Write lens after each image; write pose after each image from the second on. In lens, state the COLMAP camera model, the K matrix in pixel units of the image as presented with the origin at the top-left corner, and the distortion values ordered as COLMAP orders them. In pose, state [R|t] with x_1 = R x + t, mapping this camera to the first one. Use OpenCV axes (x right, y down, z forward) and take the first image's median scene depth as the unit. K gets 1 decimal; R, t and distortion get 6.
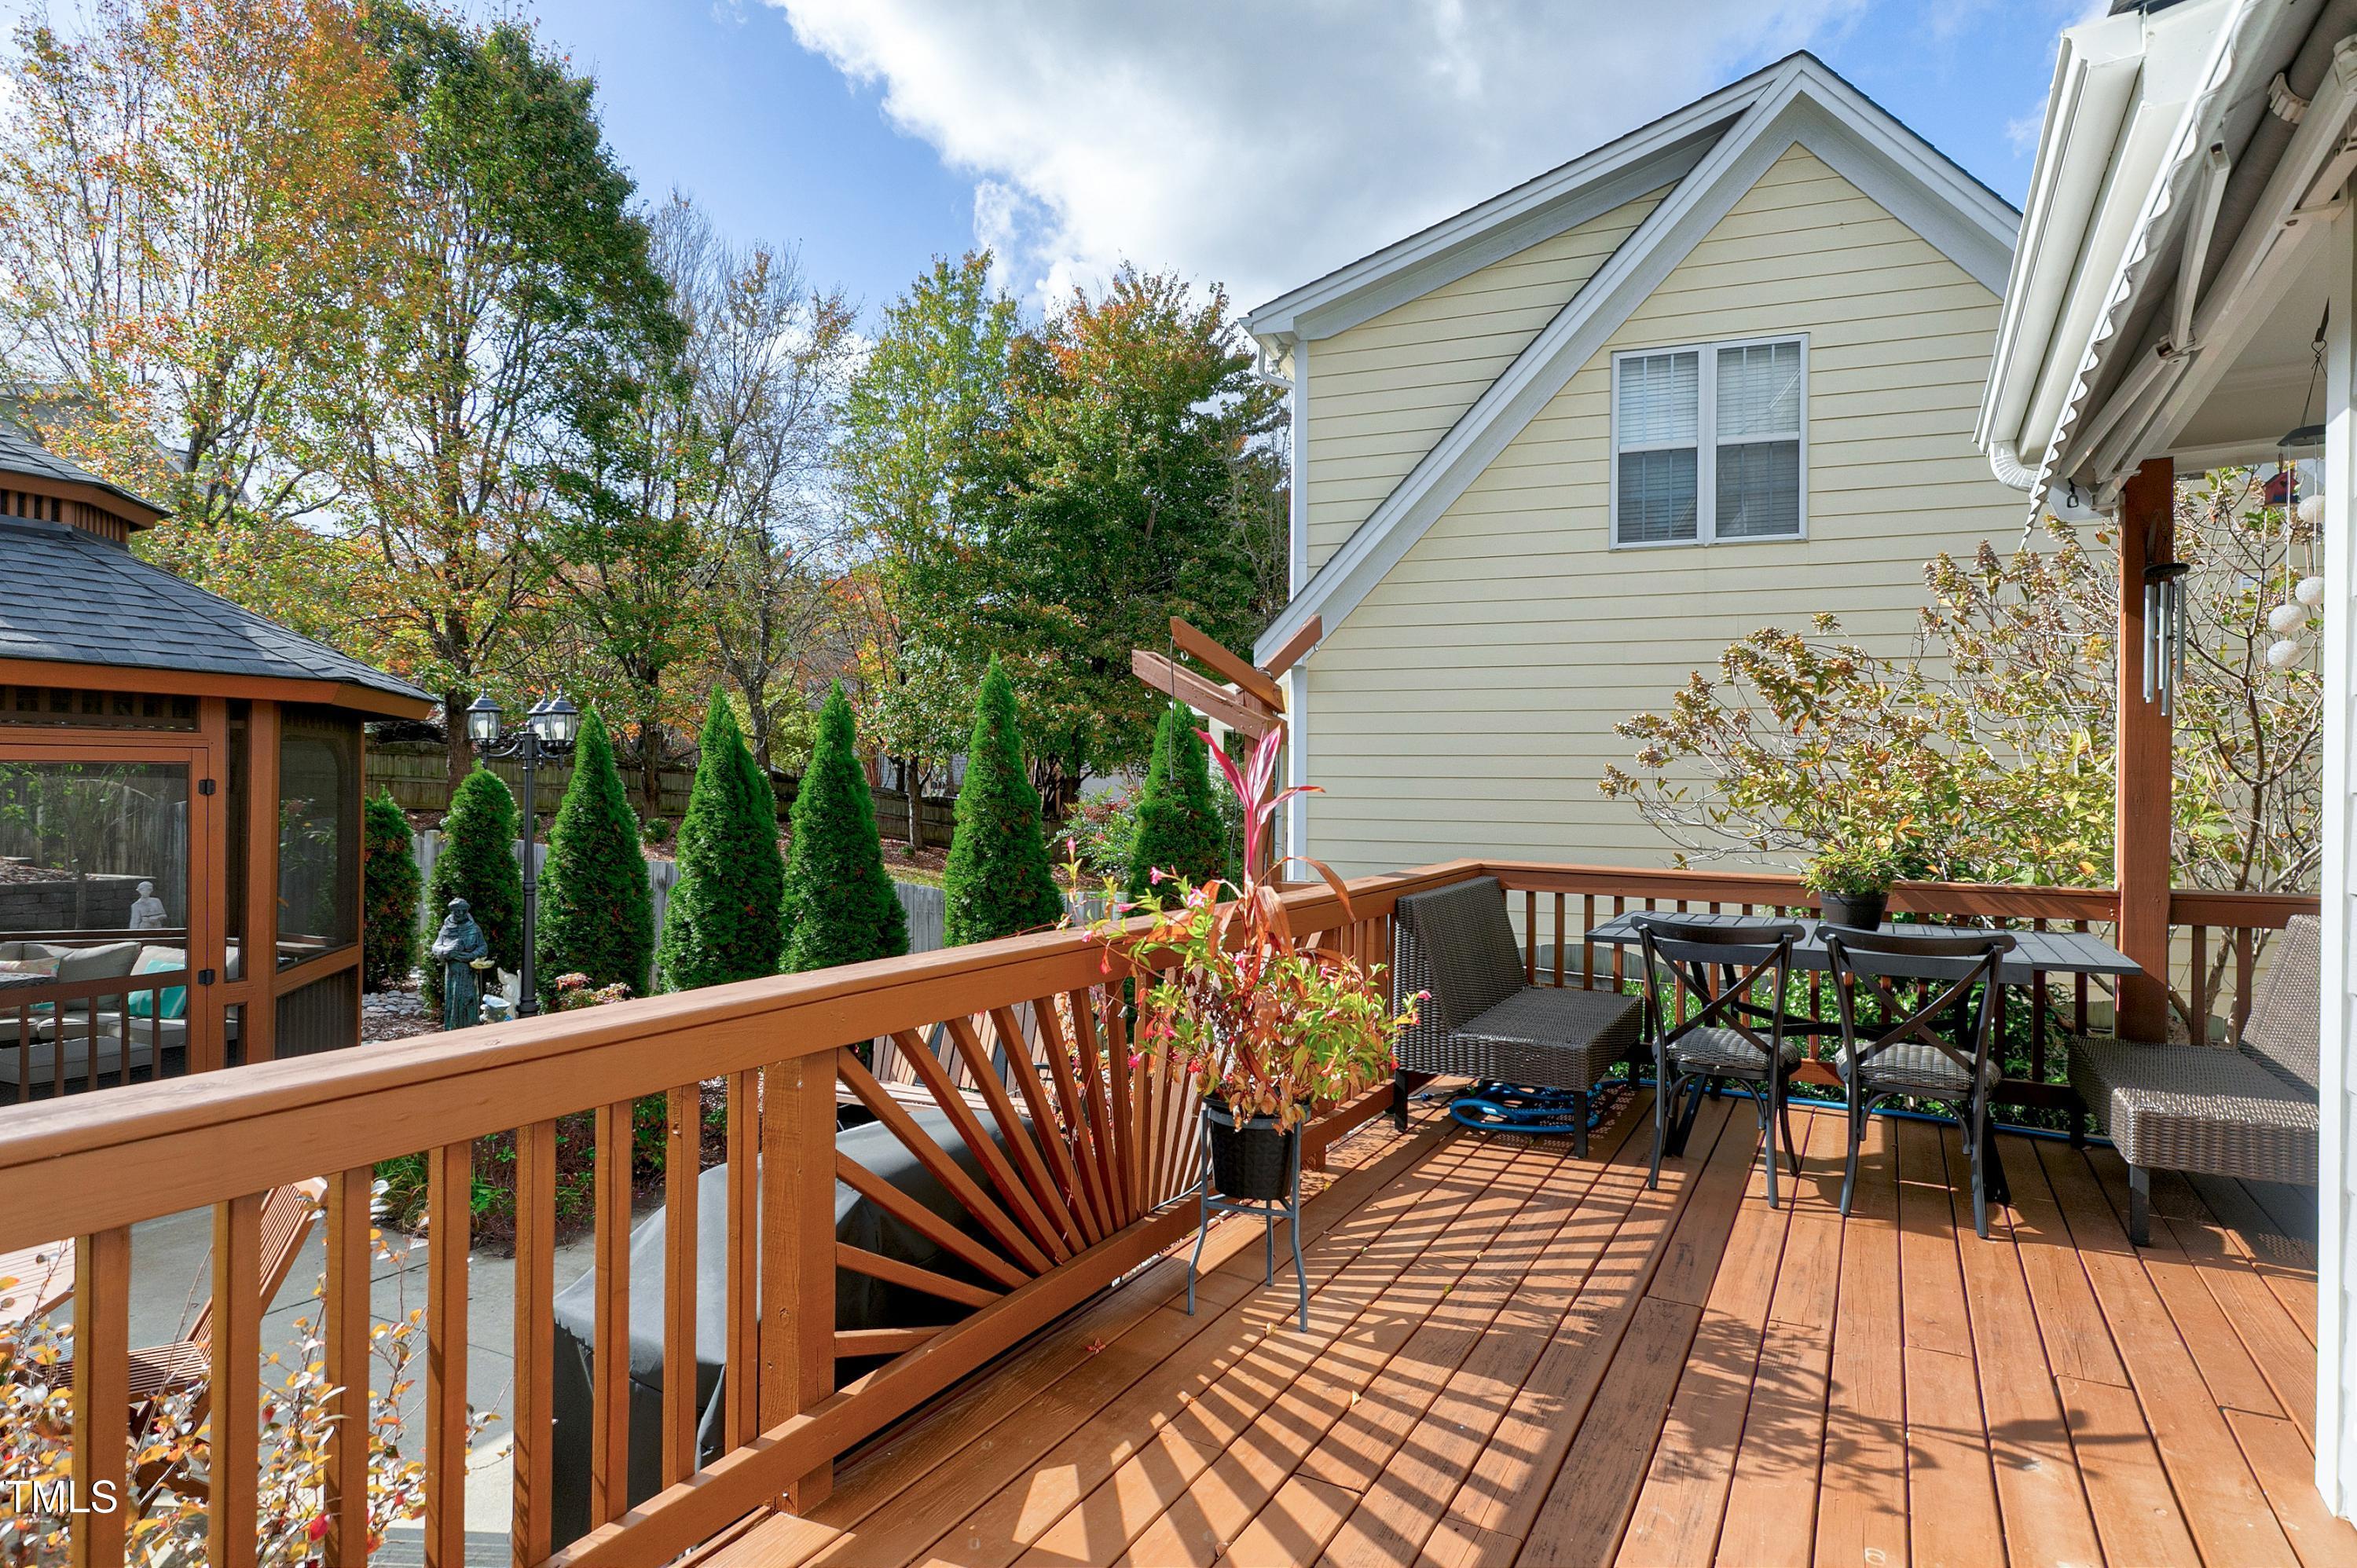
lens RADIAL K [[1245.0, 0, 1175.9], [0, 1245.0, 782.1], [0, 0, 1]] dist [0.002159, 0.001135]
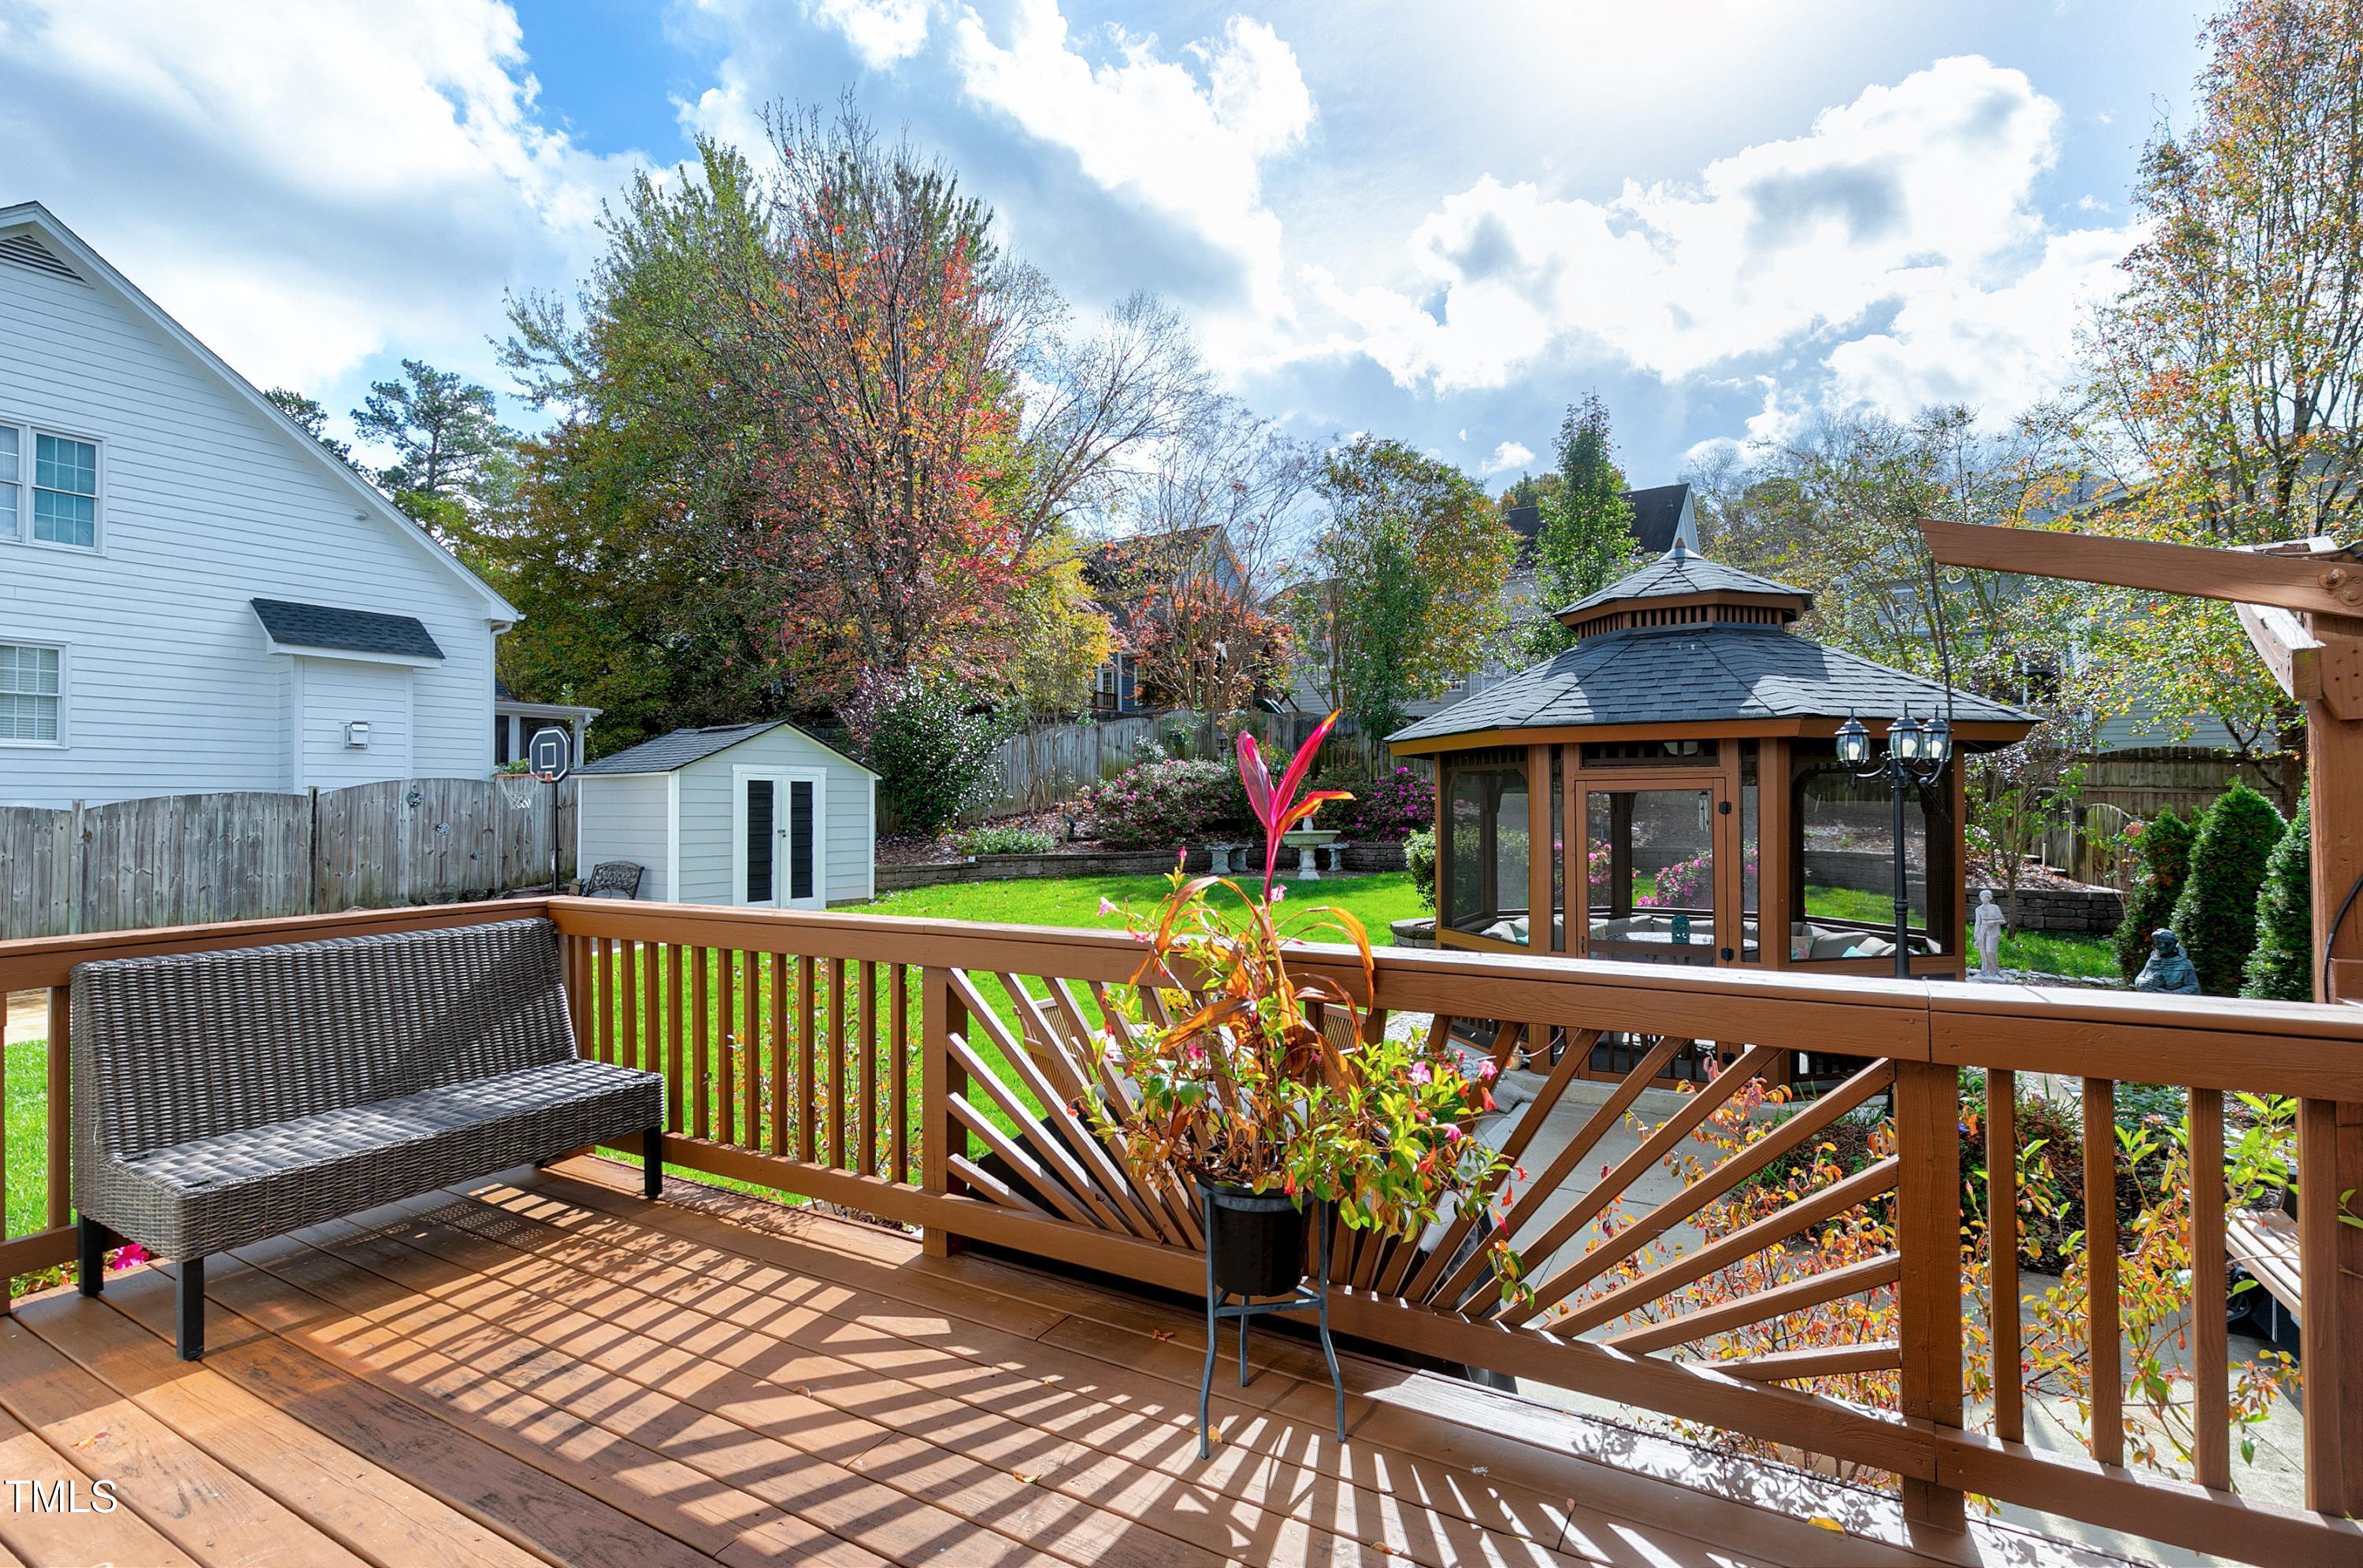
lens RADIAL K [[1106.0, 0, 1184.9], [0, 1106.0, 795.9], [0, 0, 1]] dist [0.004322, -0.000378]
pose [[-0.003490, -0.018325, -0.999826, 0.818177], [0.003861, 0.999824, -0.018339, 0.021996], [0.999986, -0.003925, -0.003419, 0.973491]]
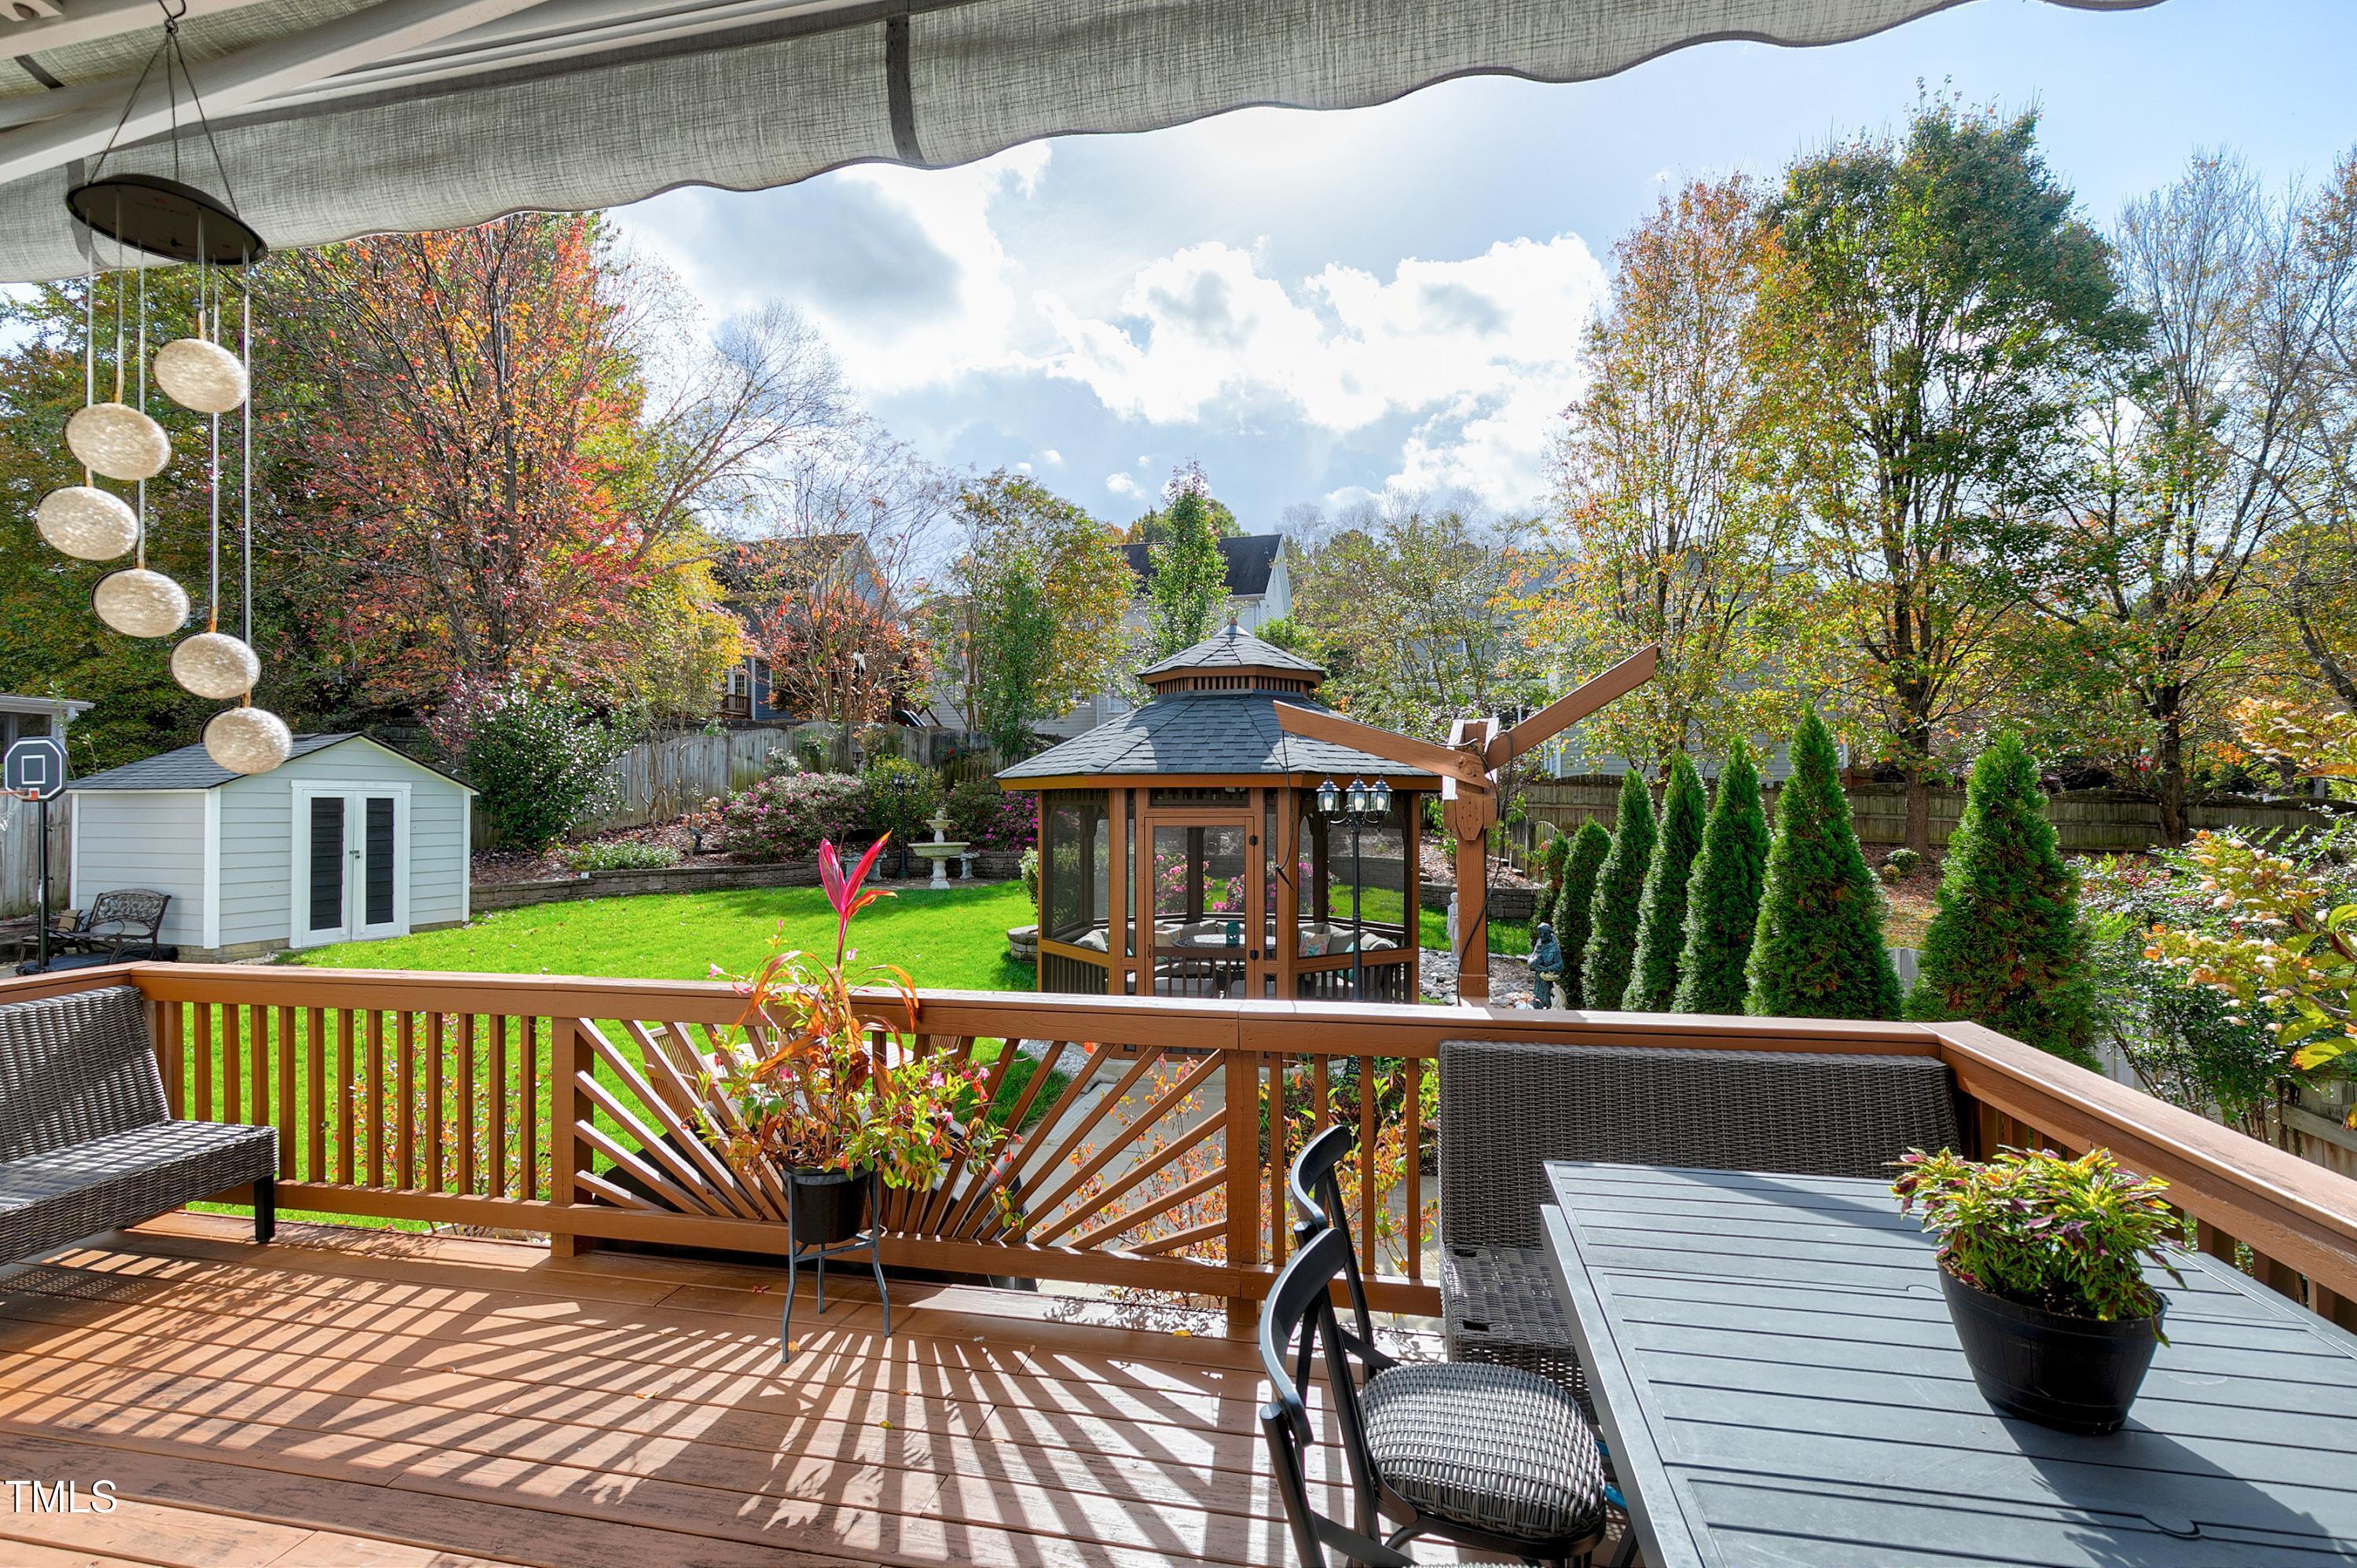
lens RADIAL K [[1050.9, 0, 1174.1], [0, 1050.9, 801.1], [0, 0, 1]] dist [0.003562, -0.001363]
pose [[0.312999, -0.016422, -0.949611, 1.126370], [0.004385, 0.999865, -0.015846, -0.059662], [0.949743, 0.000796, 0.313029, 1.017397]]
